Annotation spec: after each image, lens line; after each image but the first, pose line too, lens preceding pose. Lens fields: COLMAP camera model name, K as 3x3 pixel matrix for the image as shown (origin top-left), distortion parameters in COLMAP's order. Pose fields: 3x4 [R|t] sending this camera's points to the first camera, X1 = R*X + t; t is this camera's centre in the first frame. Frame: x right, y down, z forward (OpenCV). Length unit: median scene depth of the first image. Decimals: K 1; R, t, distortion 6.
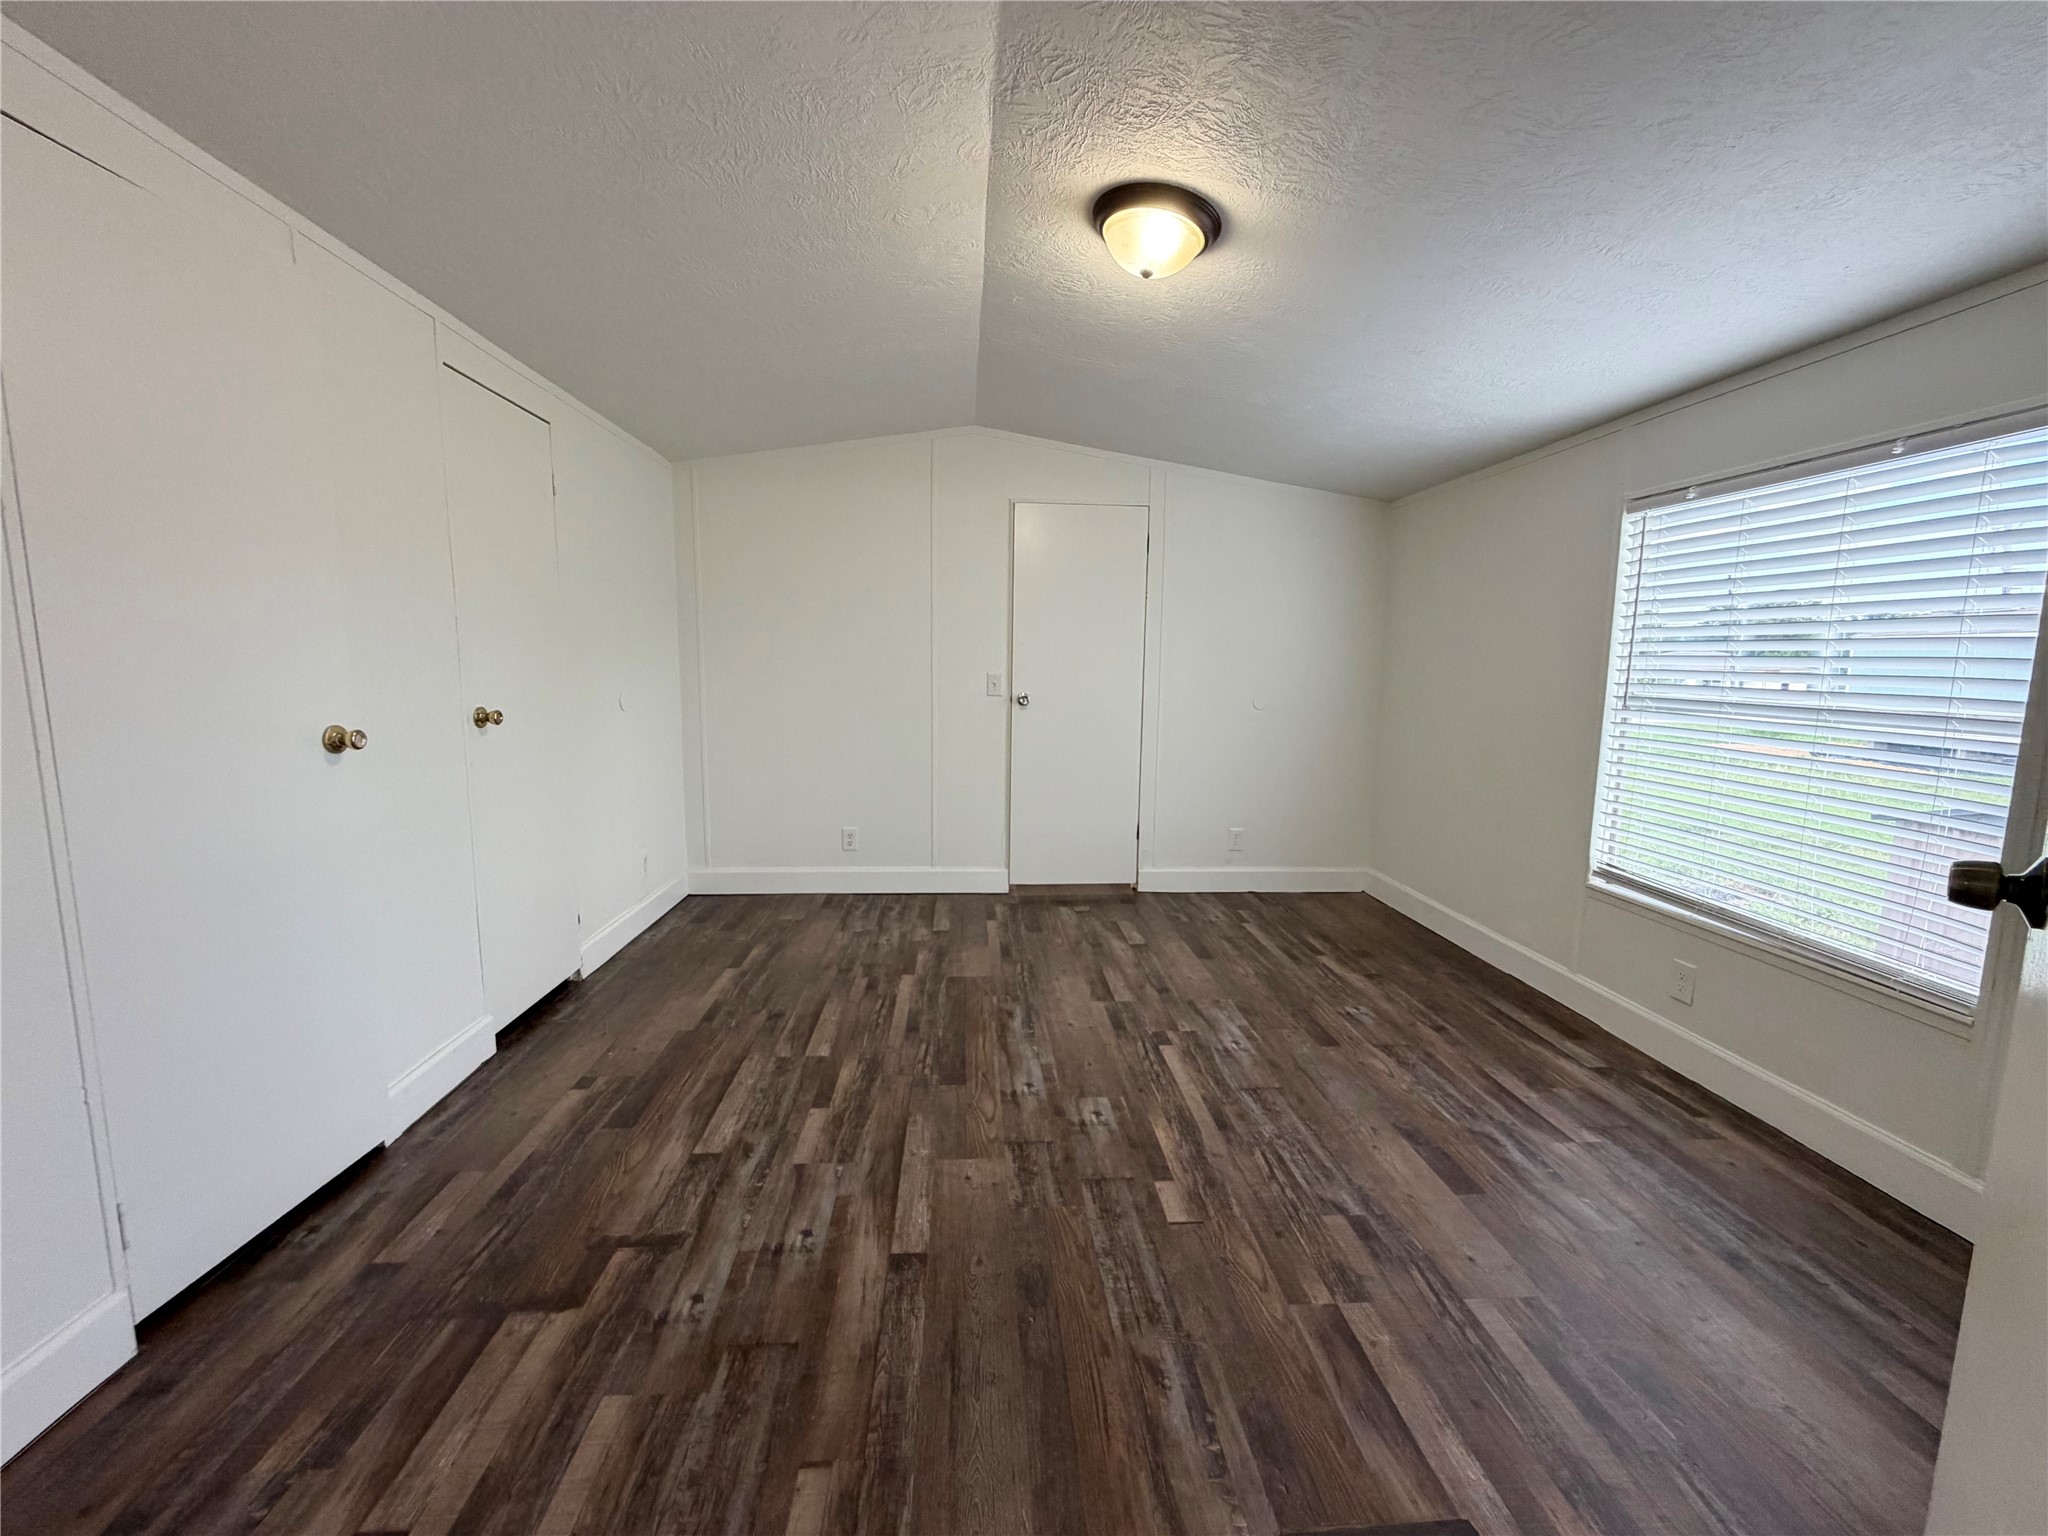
lens RADIAL K [[823.9, 0, 1024.0], [0, 823.9, 768.0], [0, 0, 1]] dist [-0.008736, -0.000103]
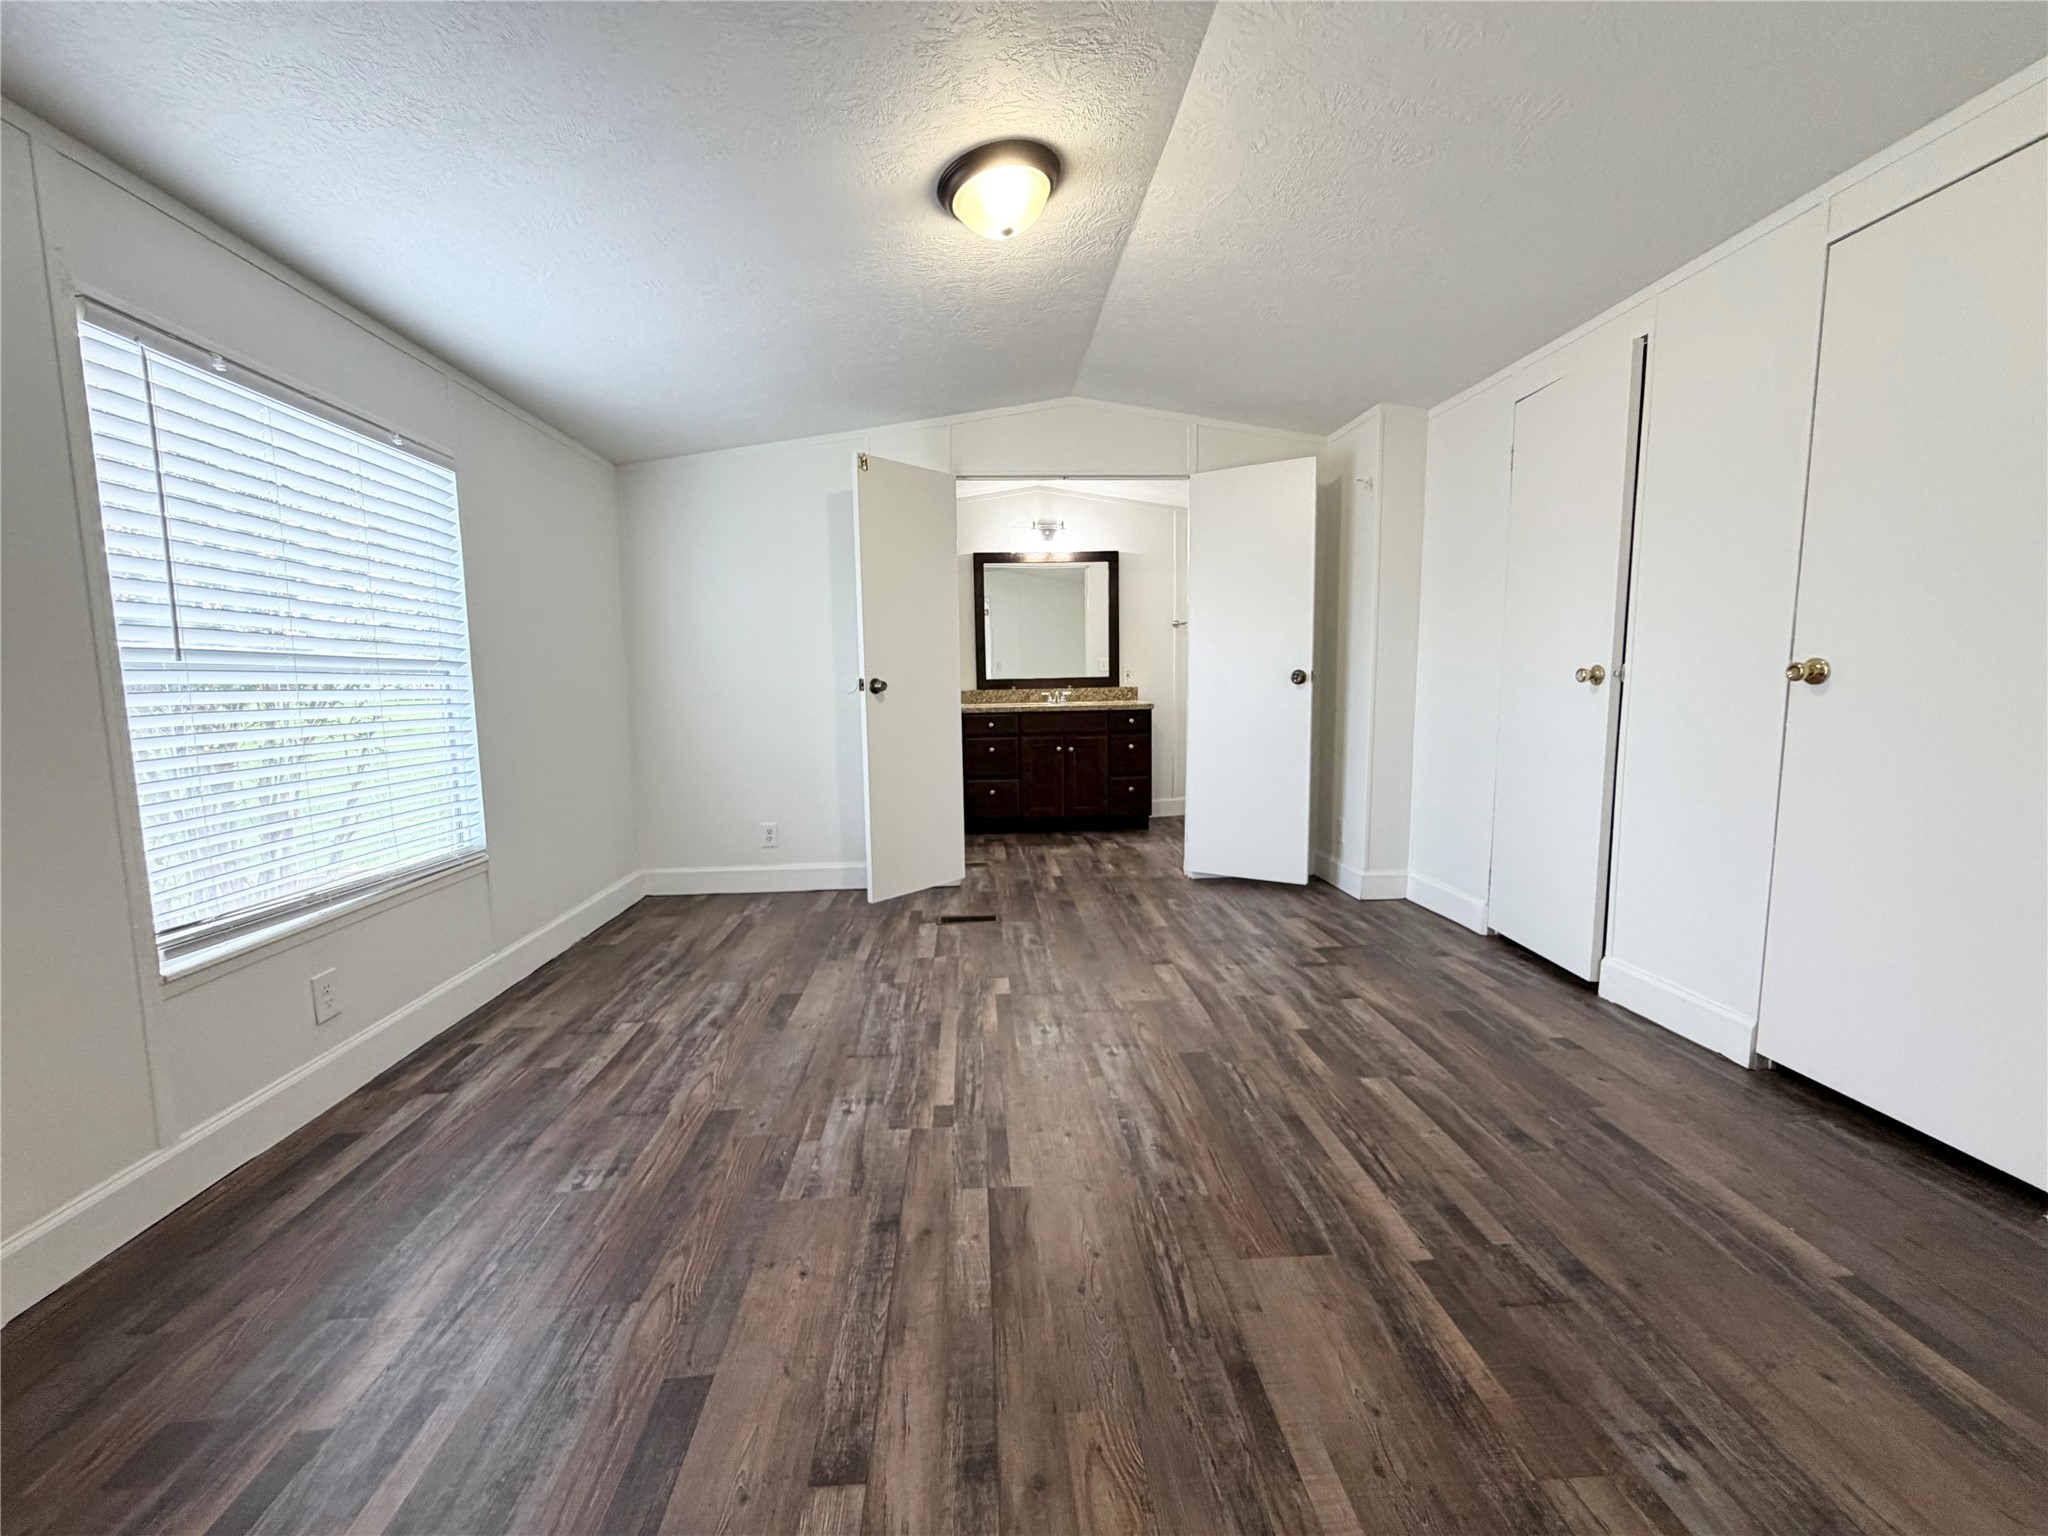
lens RADIAL K [[823.9, 0, 1024.0], [0, 823.9, 768.0], [0, 0, 1]] dist [-0.008736, -0.000103]
pose [[-0.999991, 0.001647, 0.004021, 0.109417], [0.002551, 0.971683, 0.236274, -0.171330], [-0.003518, 0.236282, -0.971678, 1.929920]]
